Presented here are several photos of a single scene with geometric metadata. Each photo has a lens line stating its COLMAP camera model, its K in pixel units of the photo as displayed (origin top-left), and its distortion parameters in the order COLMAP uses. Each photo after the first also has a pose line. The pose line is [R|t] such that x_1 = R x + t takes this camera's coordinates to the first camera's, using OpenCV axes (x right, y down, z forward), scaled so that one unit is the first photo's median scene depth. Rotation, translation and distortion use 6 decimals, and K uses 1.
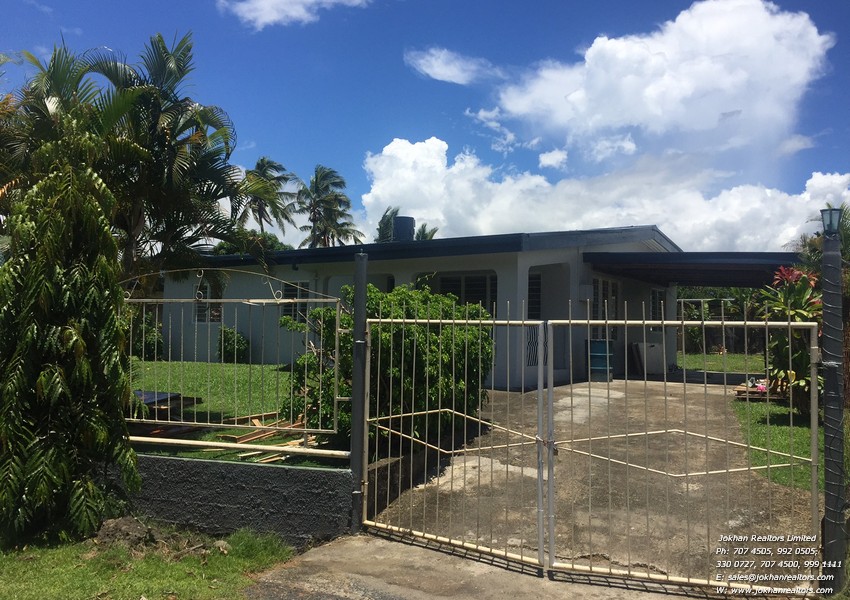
lens RADIAL K [[734.3, 0, 425.0], [0, 734.3, 300.0], [0, 0, 1]] dist [0.000941, -0.000516]
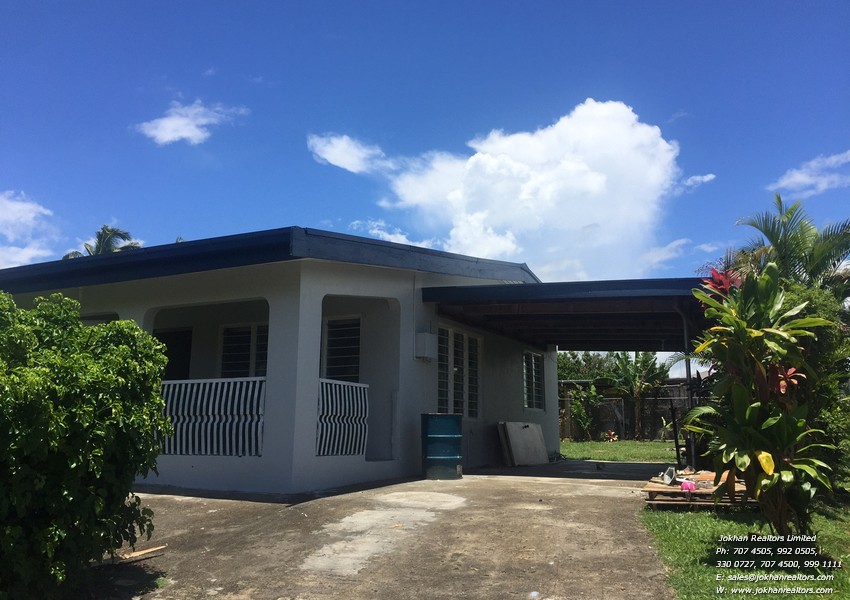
lens RADIAL K [[748.0, 0, 467.3], [0, 748.0, 300.3], [0, 0, 1]] dist [0.048509, -0.002508]
pose [[0.979951, 0.020617, 0.198169, 0.150732], [0.003787, 0.992525, -0.121984, 0.041944], [-0.199203, 0.120289, 0.972548, 0.396827]]
